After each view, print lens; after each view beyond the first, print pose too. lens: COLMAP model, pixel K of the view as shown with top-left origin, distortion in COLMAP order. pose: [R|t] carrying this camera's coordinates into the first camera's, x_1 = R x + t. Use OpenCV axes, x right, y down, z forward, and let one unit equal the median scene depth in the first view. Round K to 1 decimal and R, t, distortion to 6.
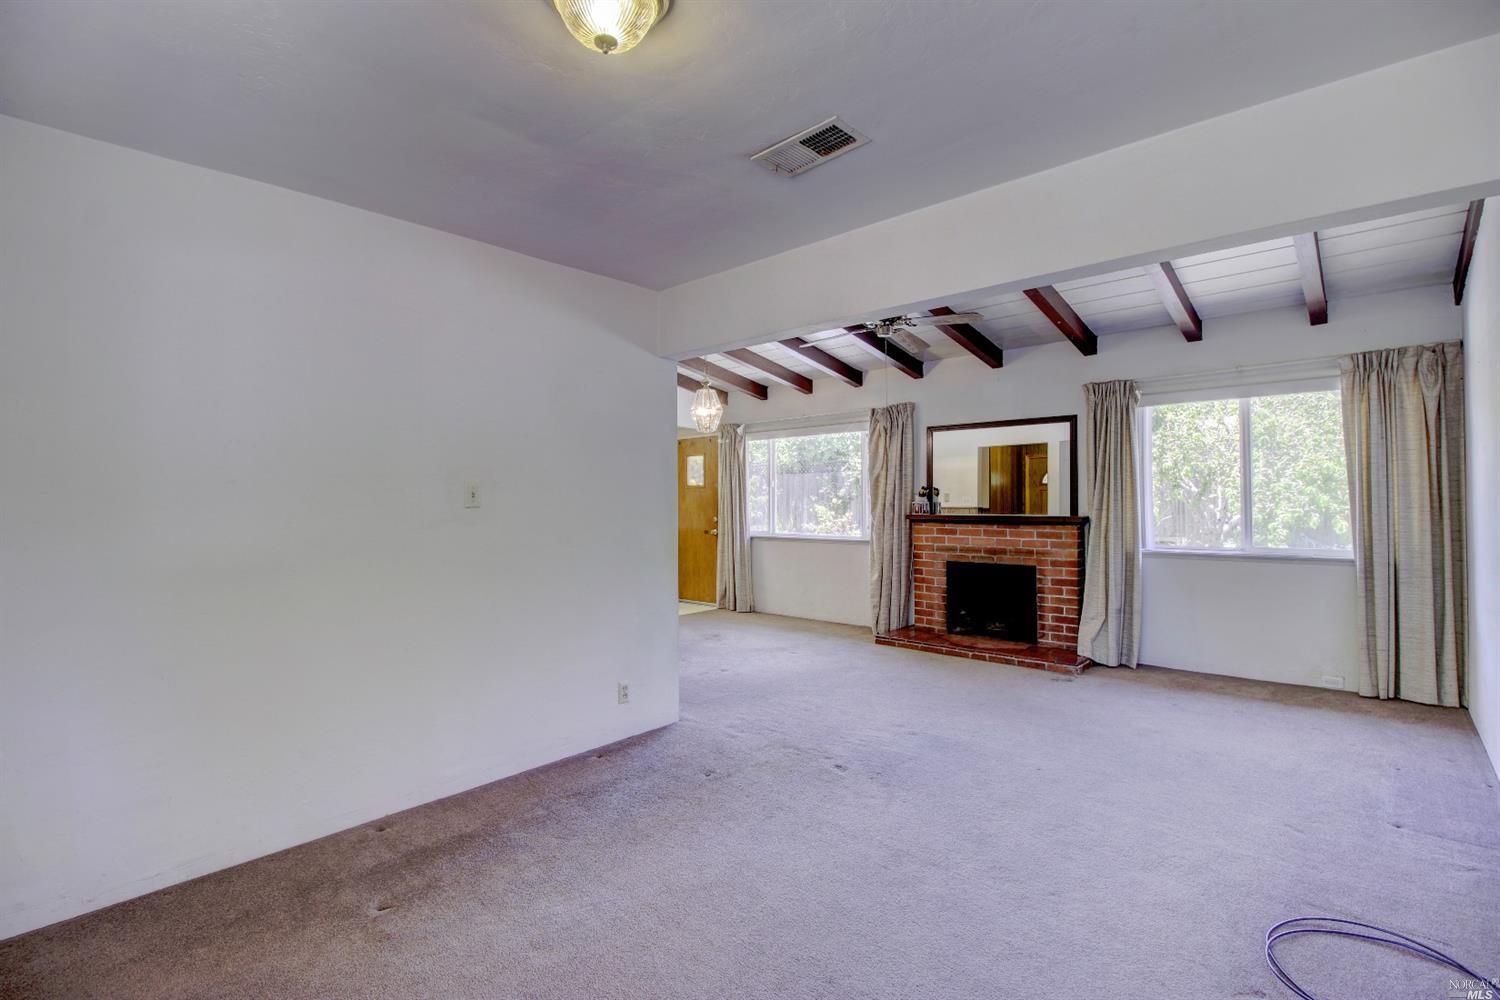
lens RADIAL K [[692.9, 0, 751.6], [0, 692.9, 491.0], [0, 0, 1]] dist [-0.001393, -0.012502]
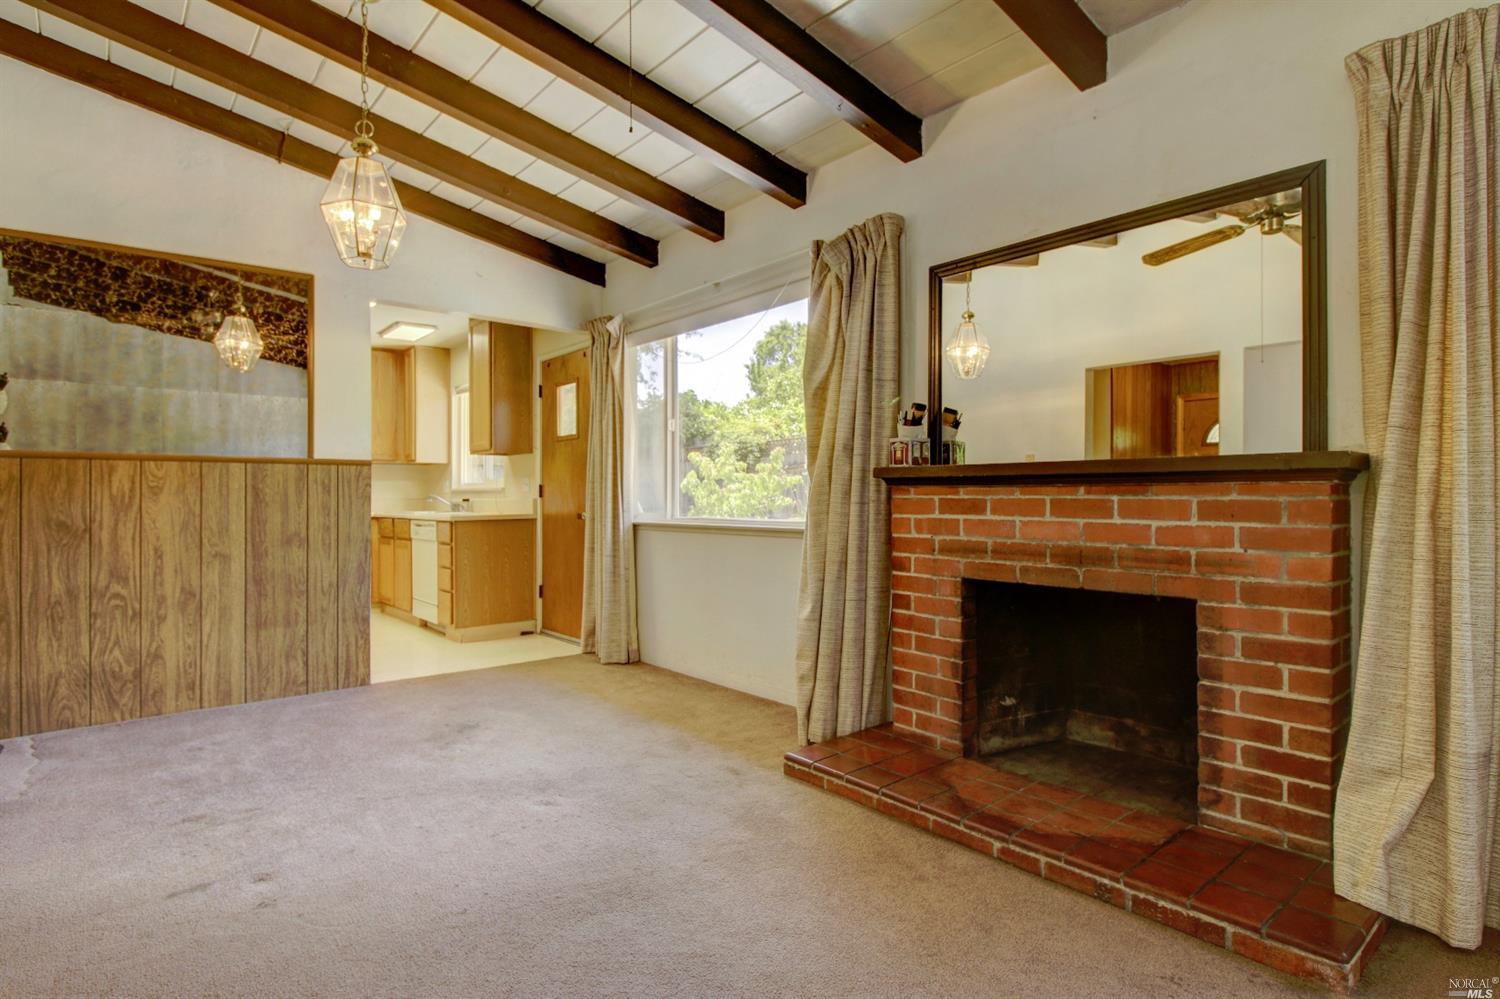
lens RADIAL K [[773.9, 0, 750.1], [0, 773.9, 491.8], [0, 0, 1]] dist [-0.007735, -0.001699]
pose [[0.991201, 0.000231, -0.132368, 0.214388], [0.001207, 0.999941, 0.010787, 0.044339], [0.132363, -0.010852, 0.991142, 0.524353]]
